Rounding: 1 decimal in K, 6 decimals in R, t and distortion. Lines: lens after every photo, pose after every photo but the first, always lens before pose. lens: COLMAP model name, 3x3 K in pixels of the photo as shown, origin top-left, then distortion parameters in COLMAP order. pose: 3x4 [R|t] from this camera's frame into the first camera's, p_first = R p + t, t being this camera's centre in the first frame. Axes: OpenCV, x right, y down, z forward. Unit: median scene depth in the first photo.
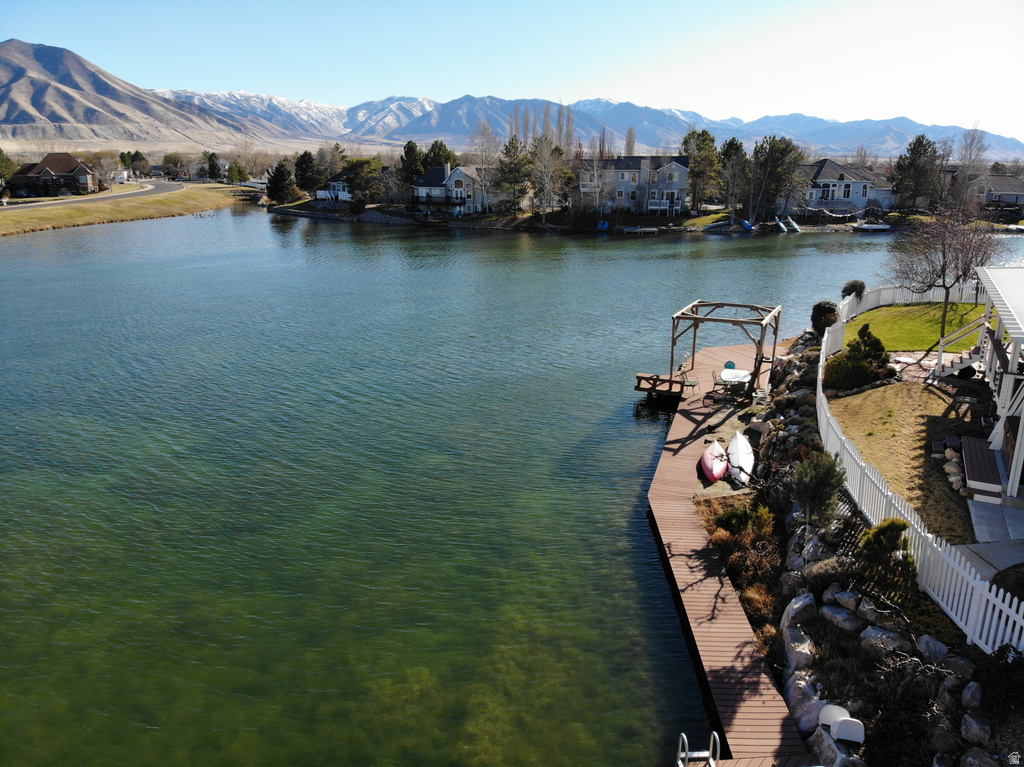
lens RADIAL K [[745.2, 0, 512.0], [0, 745.2, 383.5], [0, 0, 1]] dist [0.048253, -0.150030]
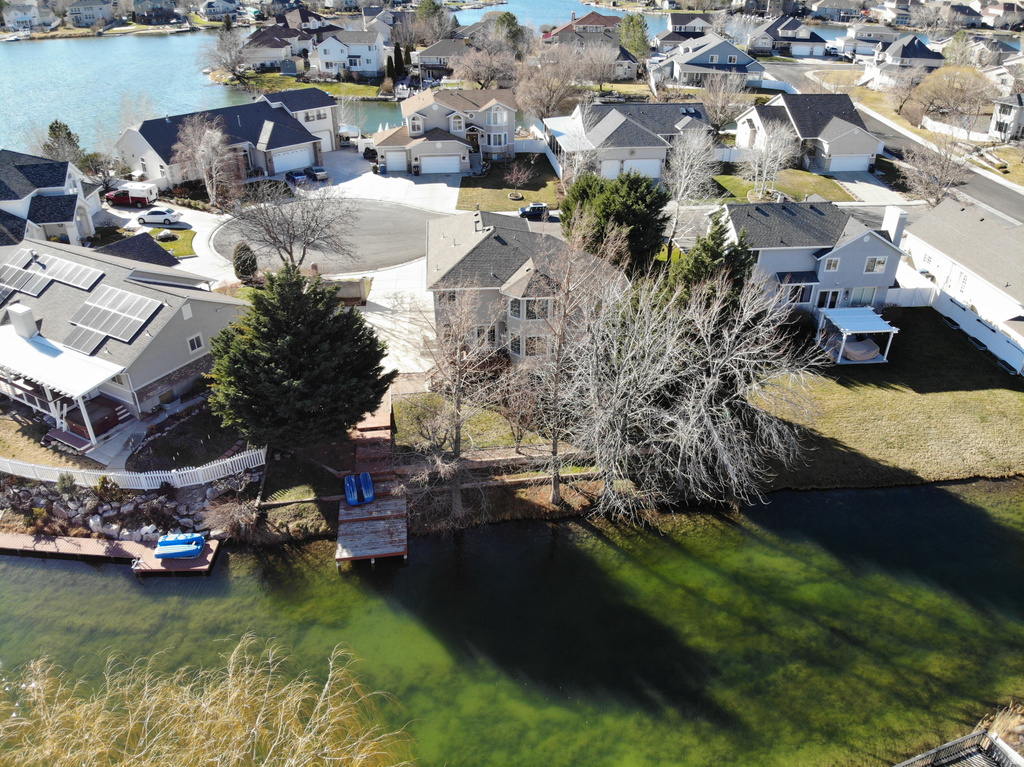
lens RADIAL K [[742.0, 0, 516.3], [0, 742.0, 384.6], [0, 0, 1]] dist [0.058271, -0.164560]
pose [[0.001798, -0.511384, 0.859351, -1.813138], [0.256272, 0.830889, 0.493911, -1.143508], [-0.966603, 0.219340, 0.132547, -1.062270]]
